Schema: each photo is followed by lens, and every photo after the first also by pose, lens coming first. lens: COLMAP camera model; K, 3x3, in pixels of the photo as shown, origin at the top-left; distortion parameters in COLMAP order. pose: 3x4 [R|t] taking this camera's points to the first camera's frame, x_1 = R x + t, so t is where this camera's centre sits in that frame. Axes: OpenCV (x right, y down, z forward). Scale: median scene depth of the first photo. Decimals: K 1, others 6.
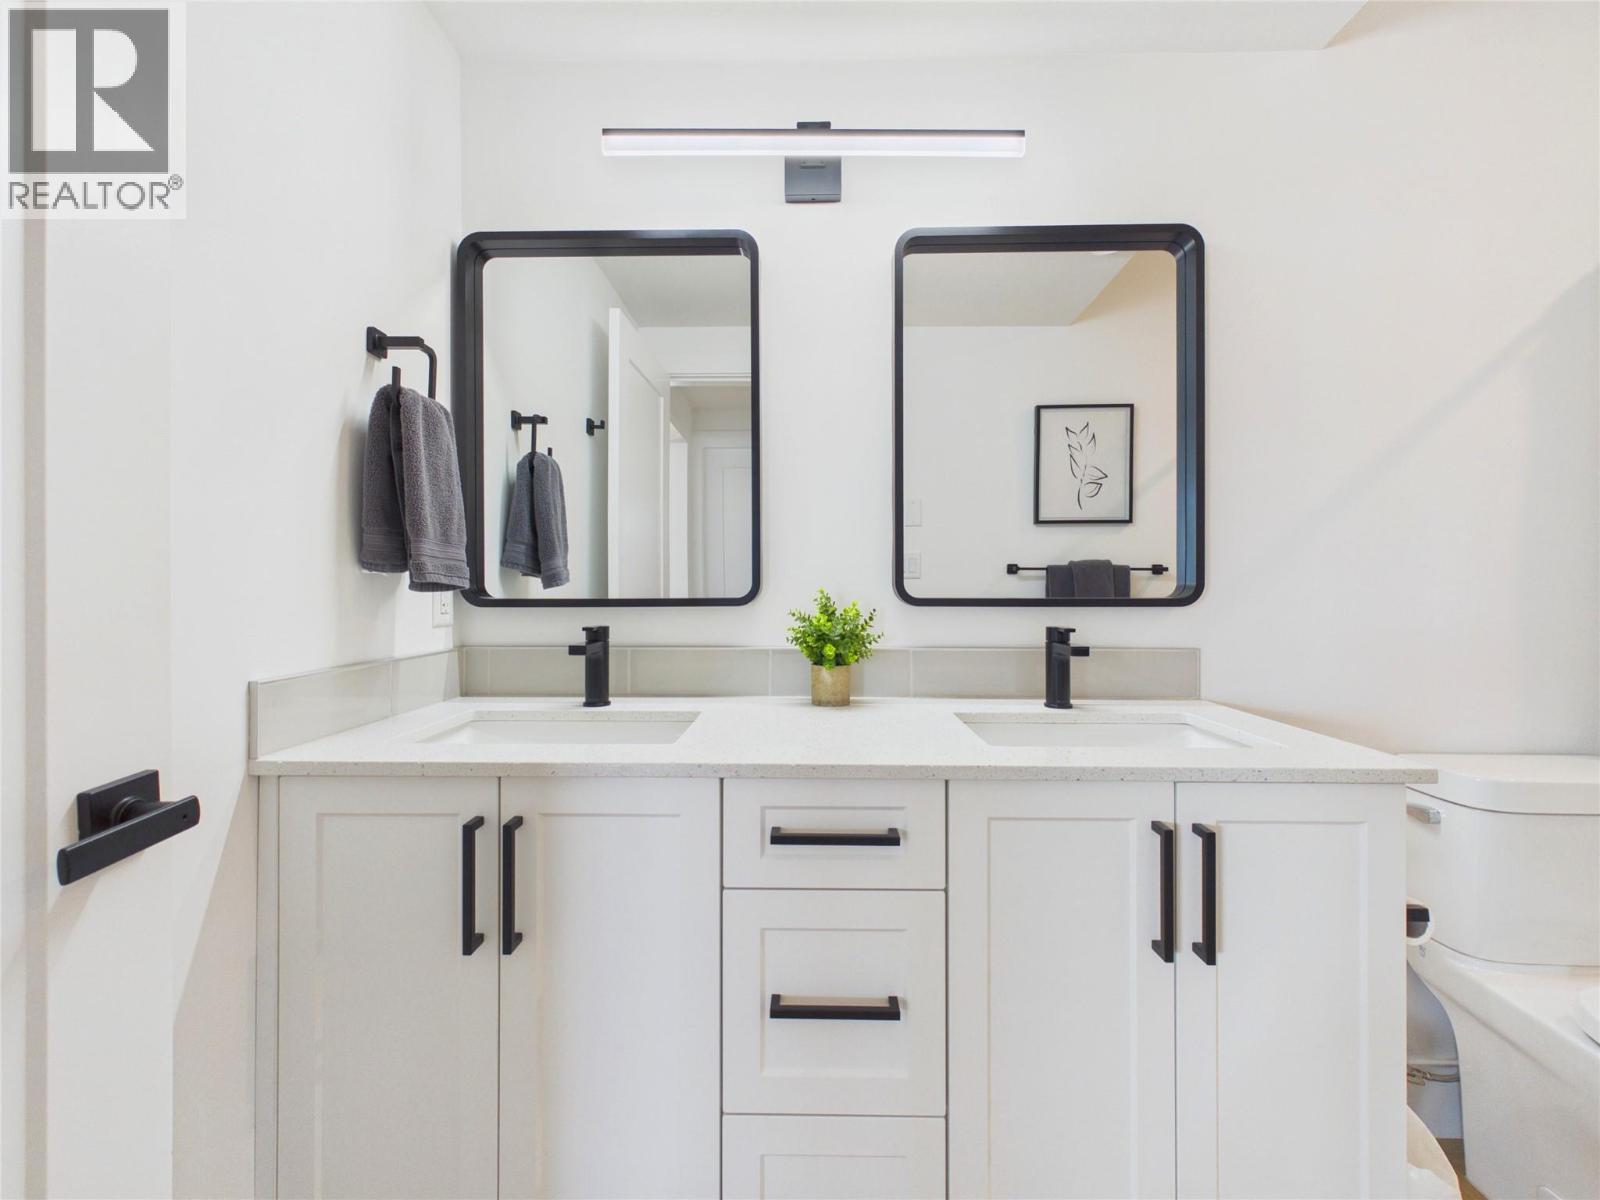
lens RADIAL K [[705.3, 0, 800.3], [0, 705.3, 582.8], [0, 0, 1]] dist [0.001994, 0.000139]
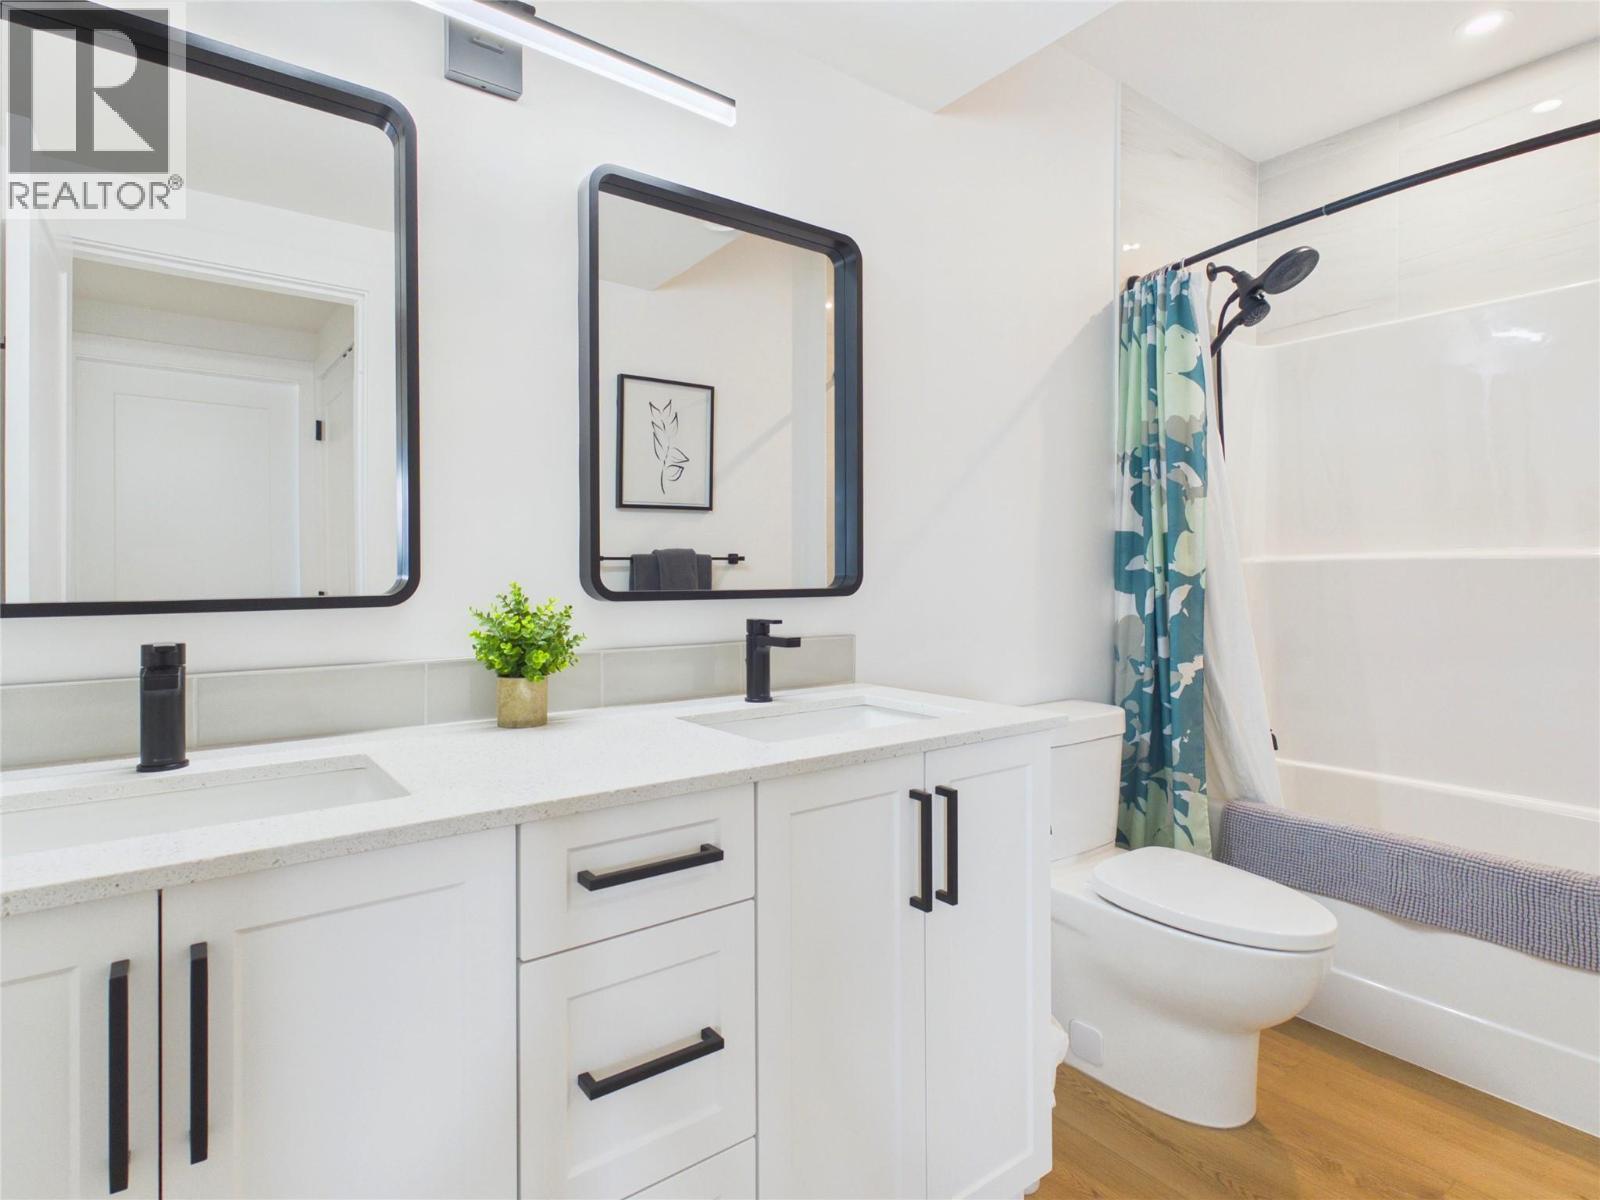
lens RADIAL K [[842.5, 0, 799.8], [0, 842.5, 573.4], [0, 0, 1]] dist [0.001716, 0.000738]
pose [[0.790382, -0.003062, 0.612607, -0.300250], [0.002326, 0.999995, 0.001997, -0.002712], [-0.612610, -0.000153, 0.790385, 0.043929]]
